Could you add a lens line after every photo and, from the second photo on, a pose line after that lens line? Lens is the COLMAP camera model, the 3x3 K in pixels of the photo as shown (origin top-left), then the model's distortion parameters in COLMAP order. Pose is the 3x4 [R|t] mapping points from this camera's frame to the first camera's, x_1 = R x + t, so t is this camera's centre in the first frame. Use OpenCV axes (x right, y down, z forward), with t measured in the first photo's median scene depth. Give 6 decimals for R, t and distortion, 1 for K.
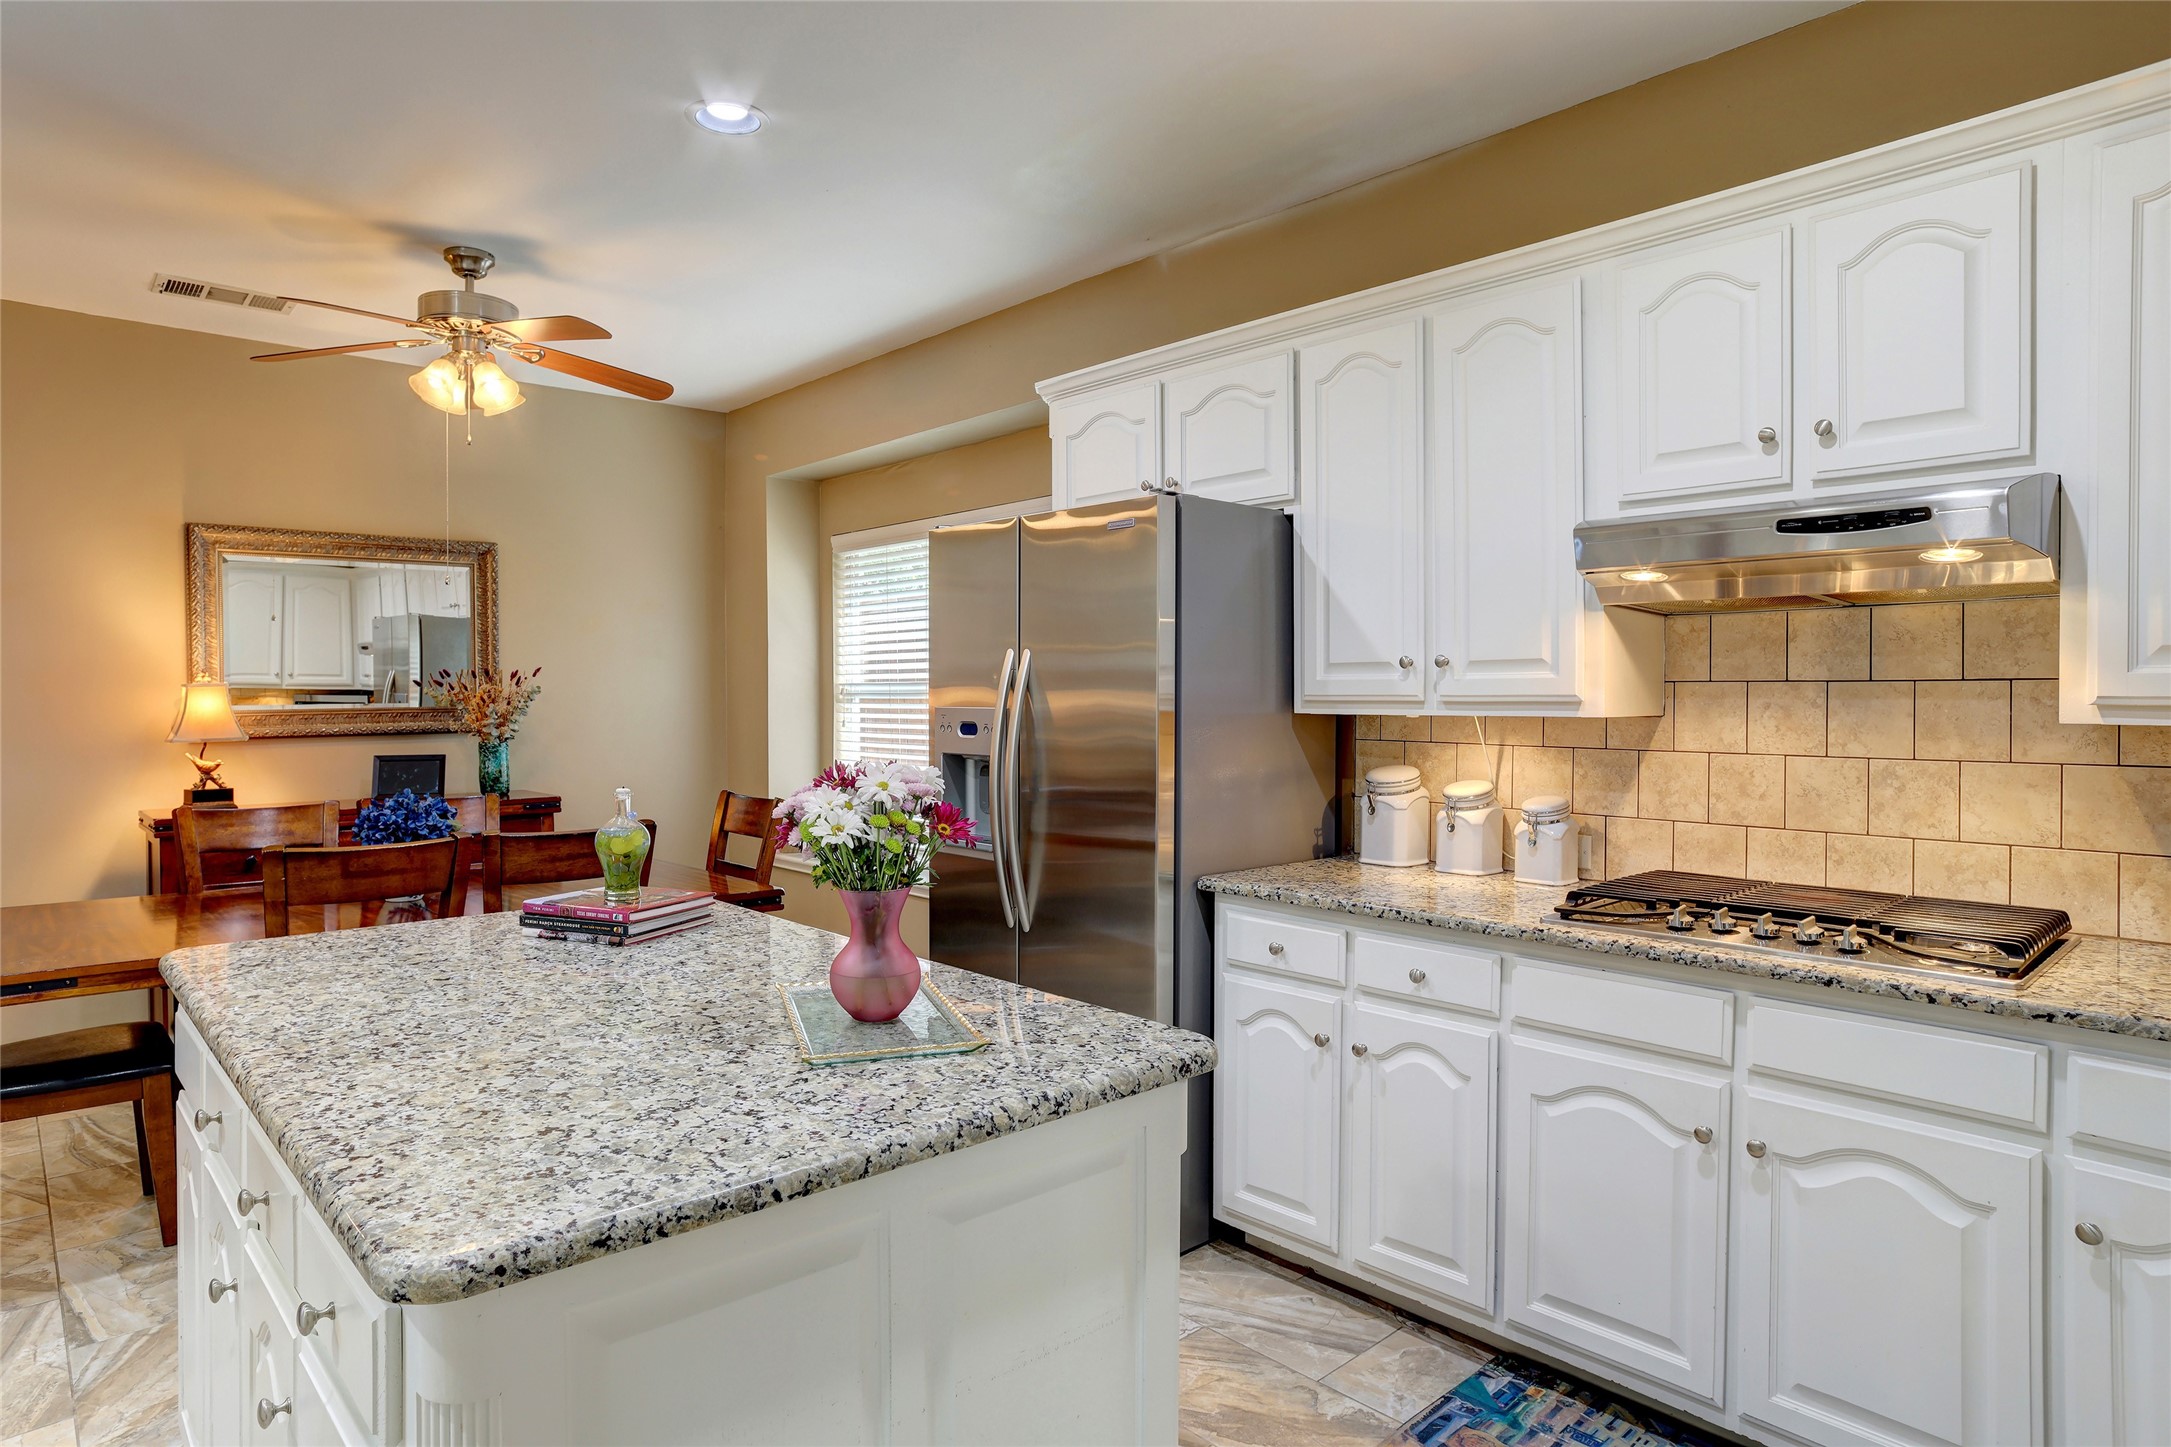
lens RADIAL K [[1238.7, 0, 1078.8], [0, 1238.7, 718.5], [0, 0, 1]] dist [-0.051738, 0.035817]
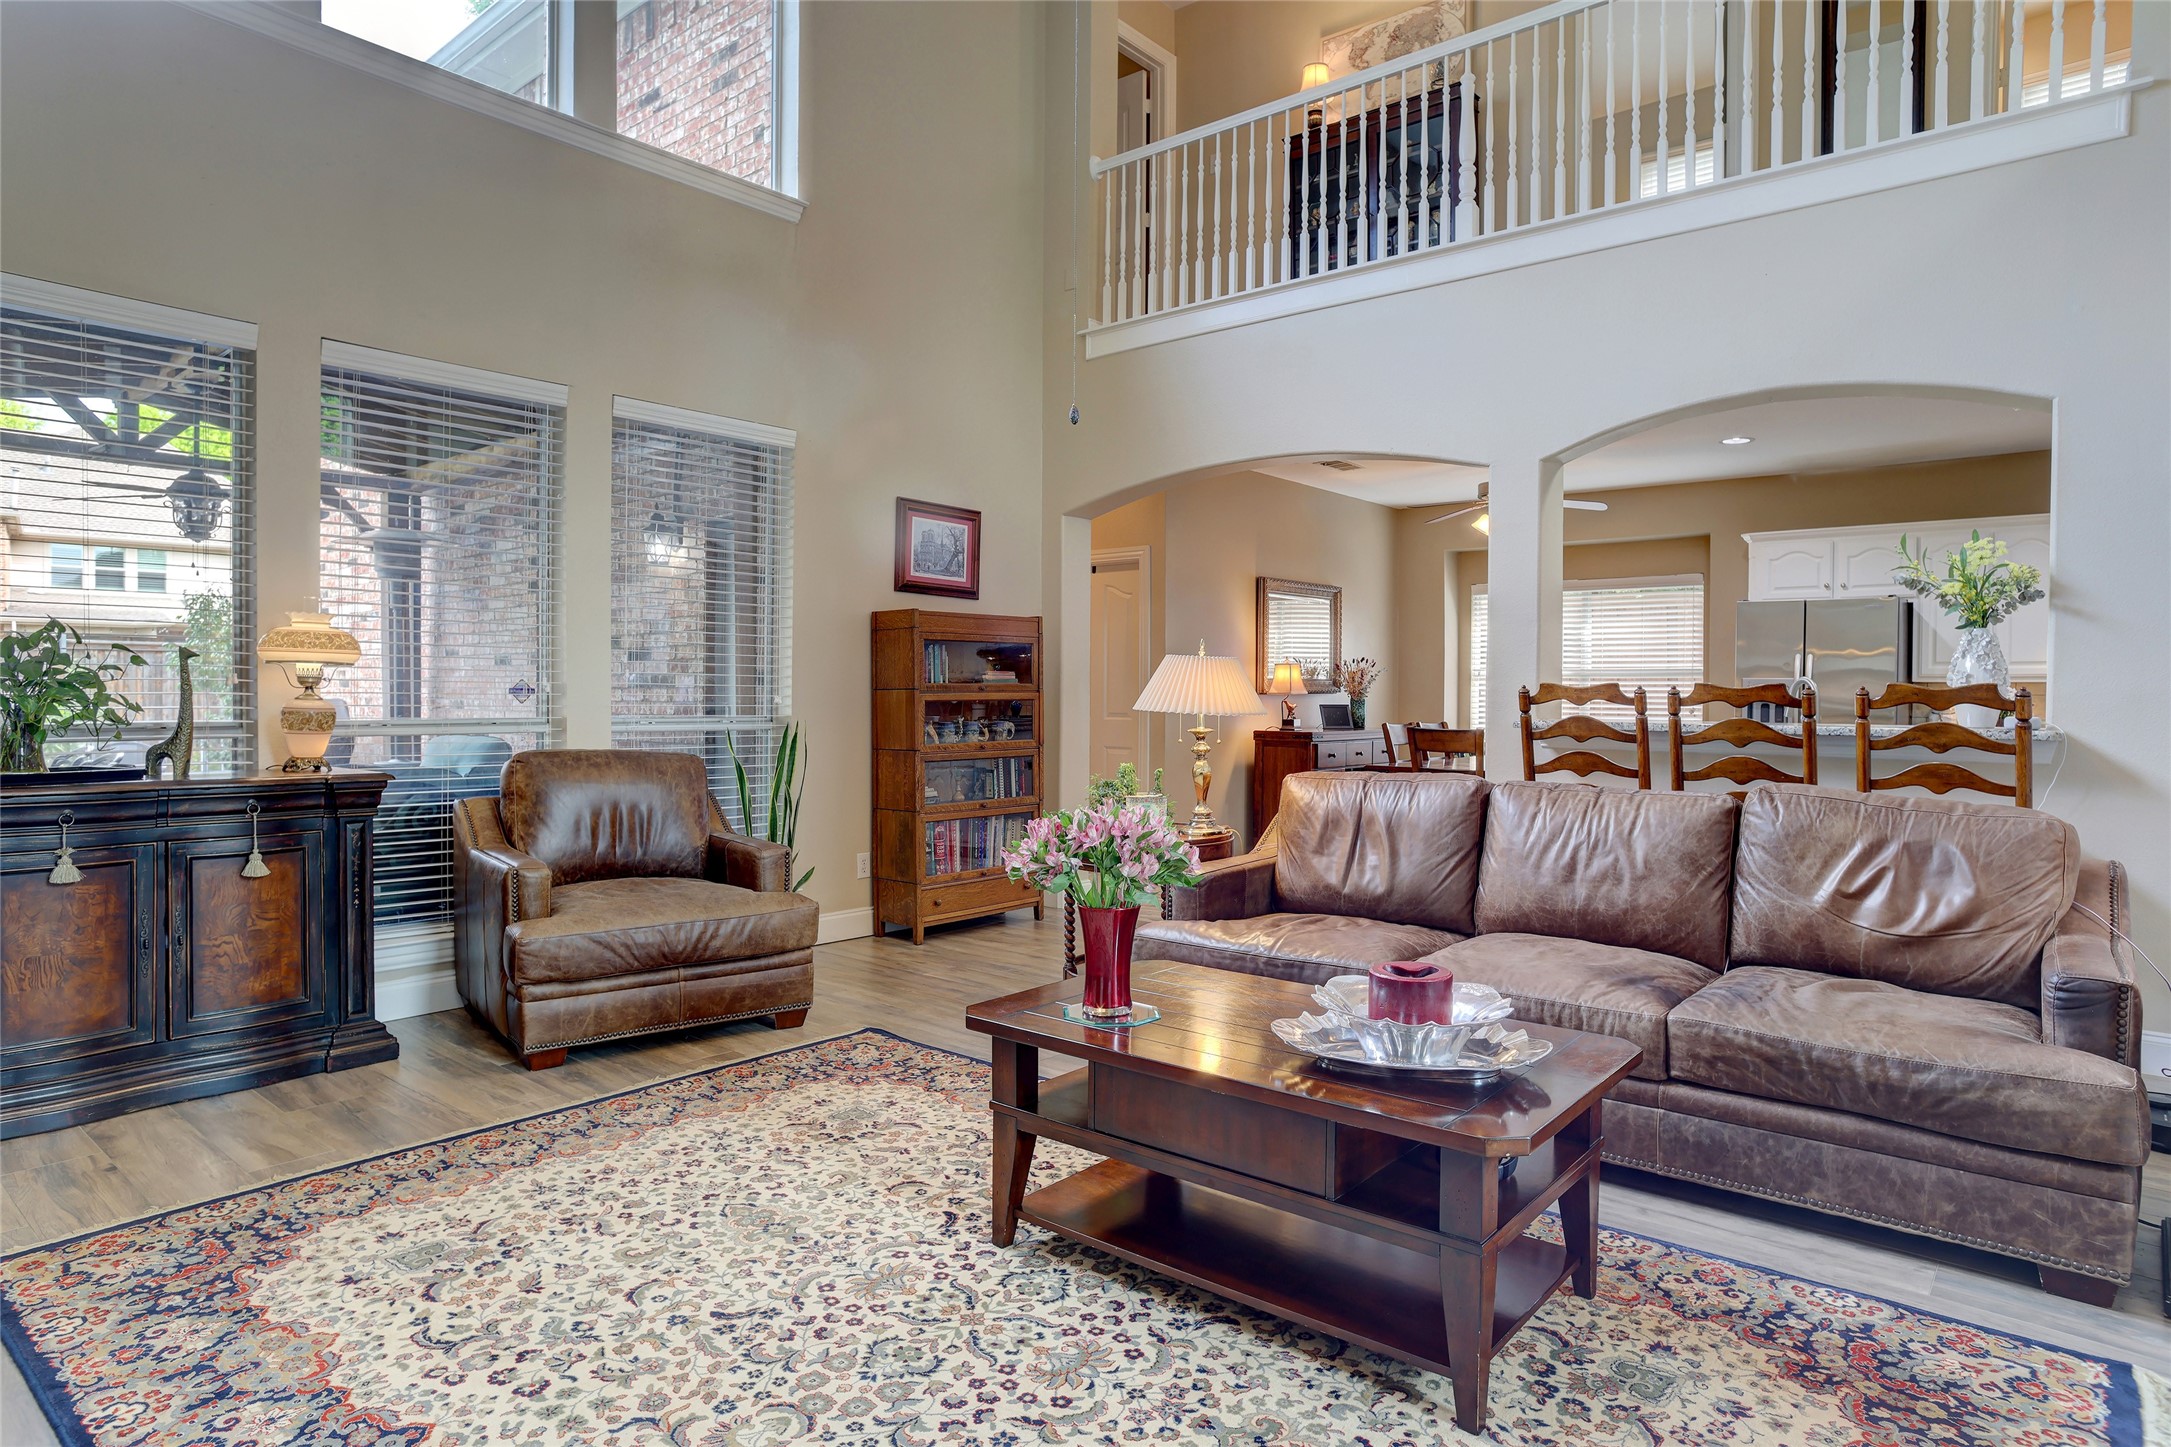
lens RADIAL K [[1238.7, 0, 1092.7], [0, 1238.7, 704.8], [0, 0, 1]] dist [-0.051738, 0.035817]
pose [[0.993405, 0.006114, 0.114495, -2.251569], [-0.005350, 0.999961, -0.006973, 0.088666], [-0.114533, 0.006314, 0.993399, -1.625570]]
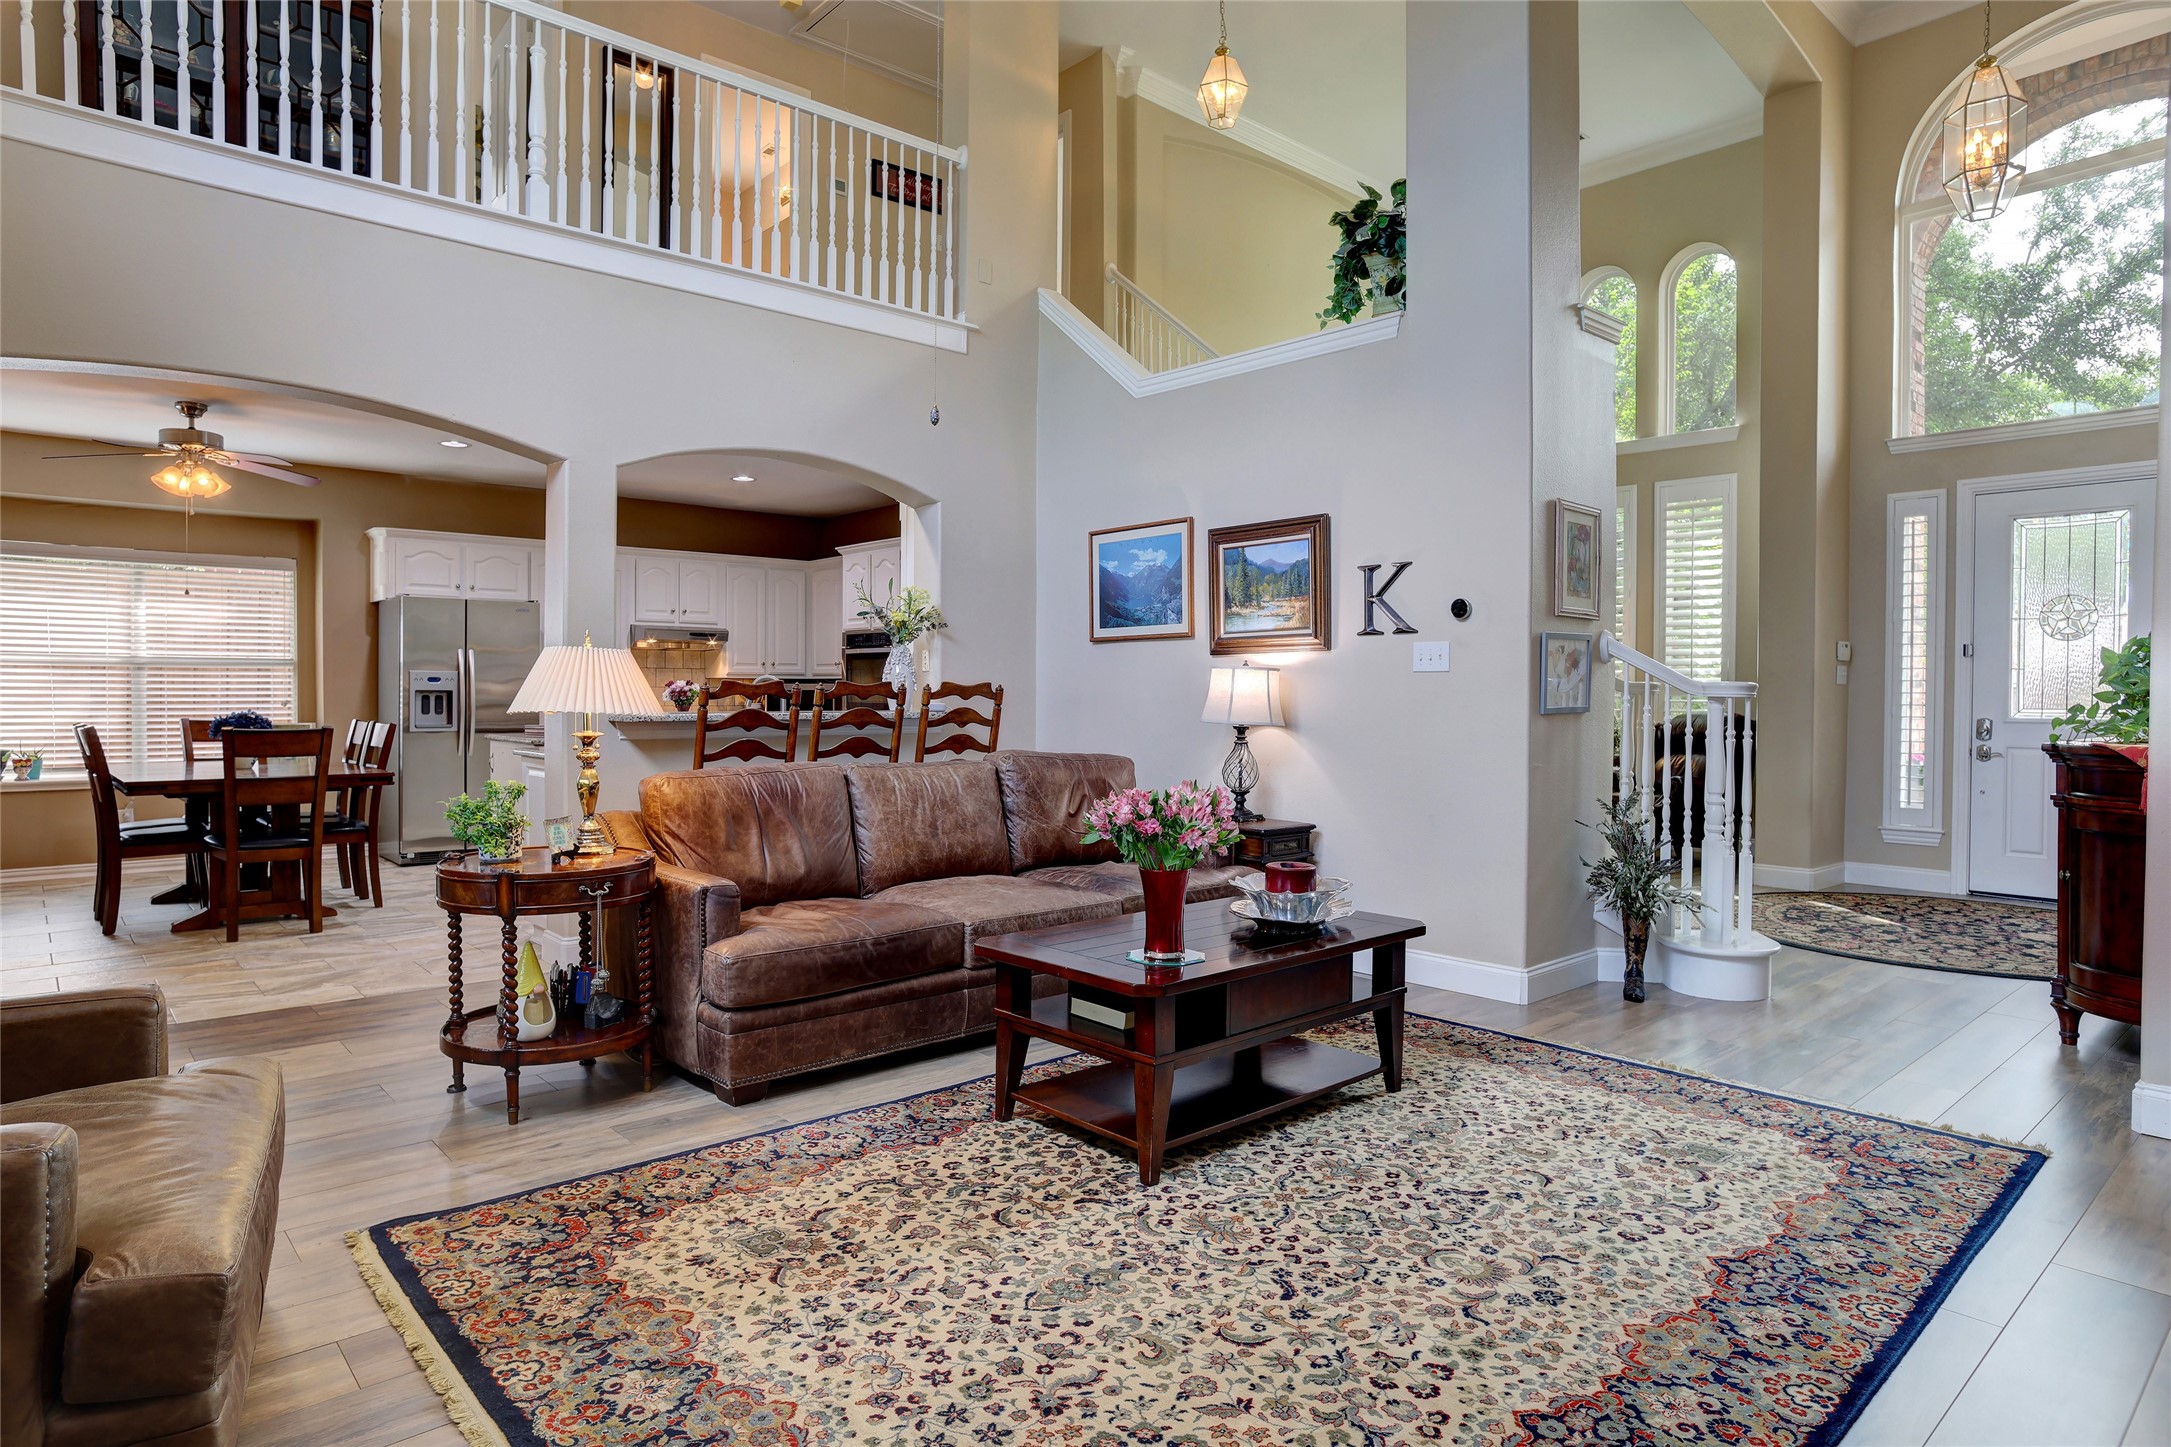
lens RADIAL K [[1238.7, 0, 1059.0], [0, 1238.7, 707.1], [0, 0, 1]] dist [-0.051738, 0.035817]
pose [[0.036036, -0.012671, 0.999270, -3.443377], [0.011876, 0.999854, 0.012250, 0.065998], [-0.999280, 0.011426, 0.036181, -0.481264]]
